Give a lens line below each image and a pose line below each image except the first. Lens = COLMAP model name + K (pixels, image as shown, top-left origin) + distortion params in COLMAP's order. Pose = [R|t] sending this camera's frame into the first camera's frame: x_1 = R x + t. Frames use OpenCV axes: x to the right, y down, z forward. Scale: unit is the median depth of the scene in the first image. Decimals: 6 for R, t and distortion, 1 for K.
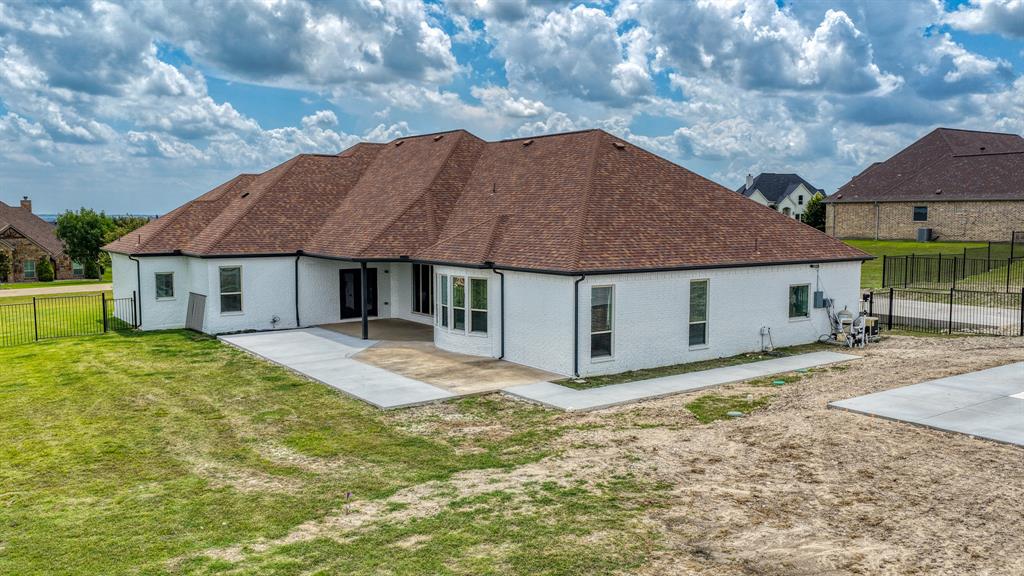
lens RADIAL K [[855.1, 0, 515.0], [0, 855.1, 286.8], [0, 0, 1]] dist [-0.018054, 0.044037]
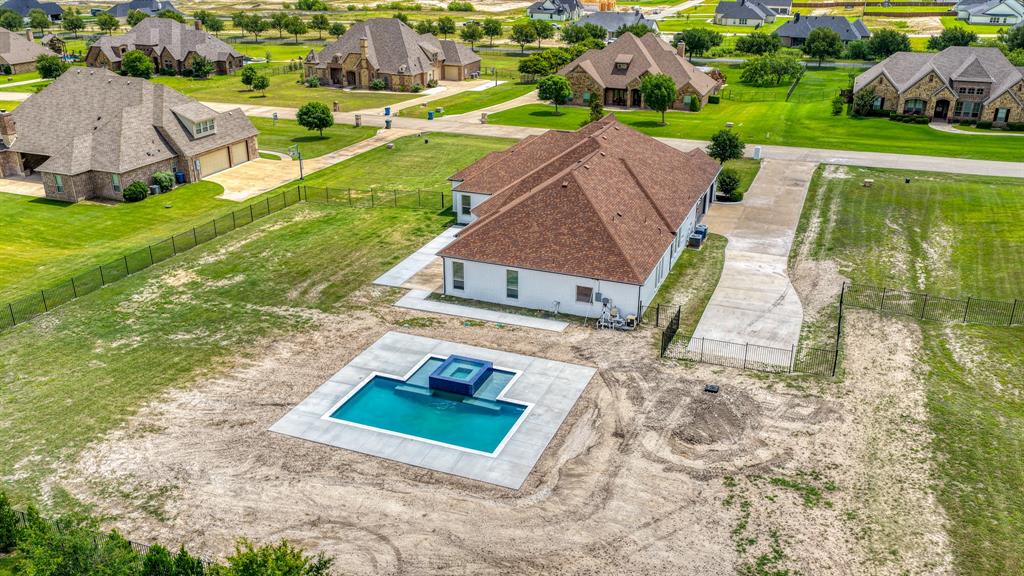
lens RADIAL K [[855.1, 0, 515.0], [0, 855.1, 286.8], [0, 0, 1]] dist [-0.018054, 0.044037]
pose [[0.544712, 0.324833, -0.773158, 2.091526], [-0.074797, 0.937081, 0.341006, -0.774302], [0.835281, -0.127920, 0.534736, -0.154580]]
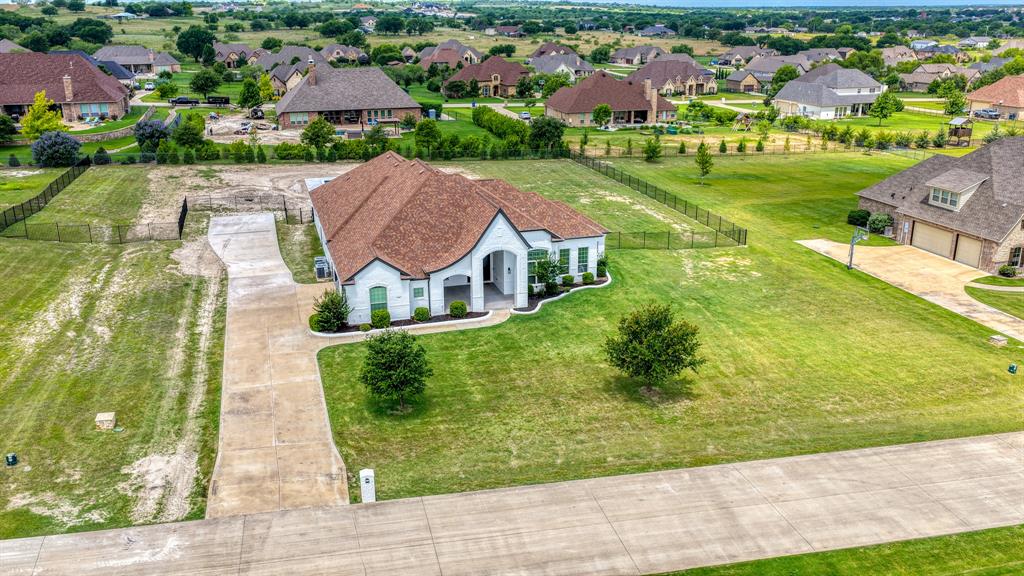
lens RADIAL K [[855.1, 0, 515.0], [0, 855.1, 286.8], [0, 0, 1]] dist [-0.018054, 0.044037]
pose [[-0.947618, -0.093284, 0.305479, -1.362723], [0.033791, 0.921754, 0.386299, -1.014164], [-0.317612, 0.376387, -0.870319, 4.247991]]
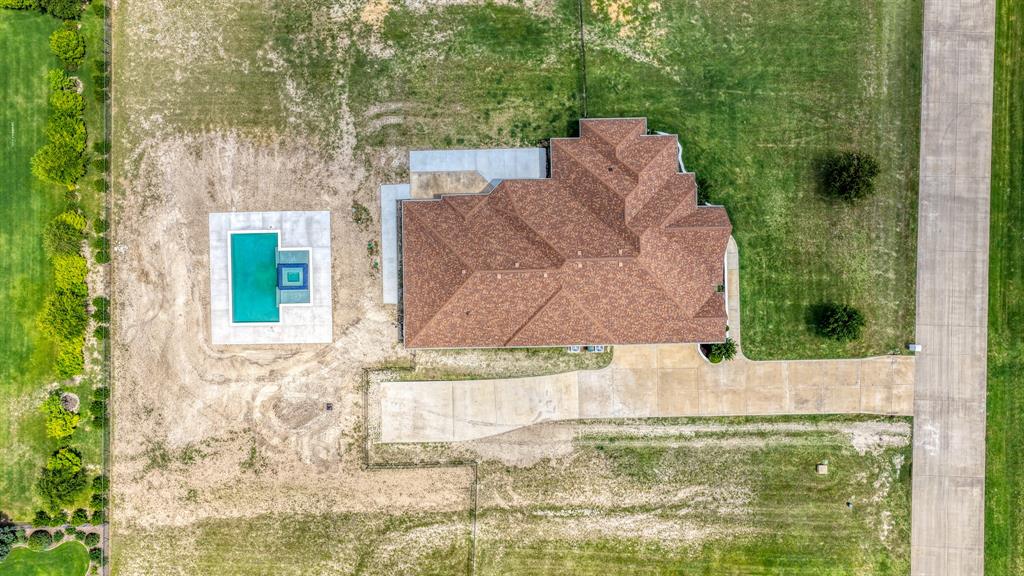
lens RADIAL K [[855.1, 0, 515.0], [0, 855.1, 286.8], [0, 0, 1]] dist [-0.018054, 0.044037]
pose [[-0.563550, 0.826049, -0.007322, 0.117218], [-0.071911, -0.040225, 0.996600, -3.533746], [0.822946, 0.562161, 0.082071, 1.254272]]
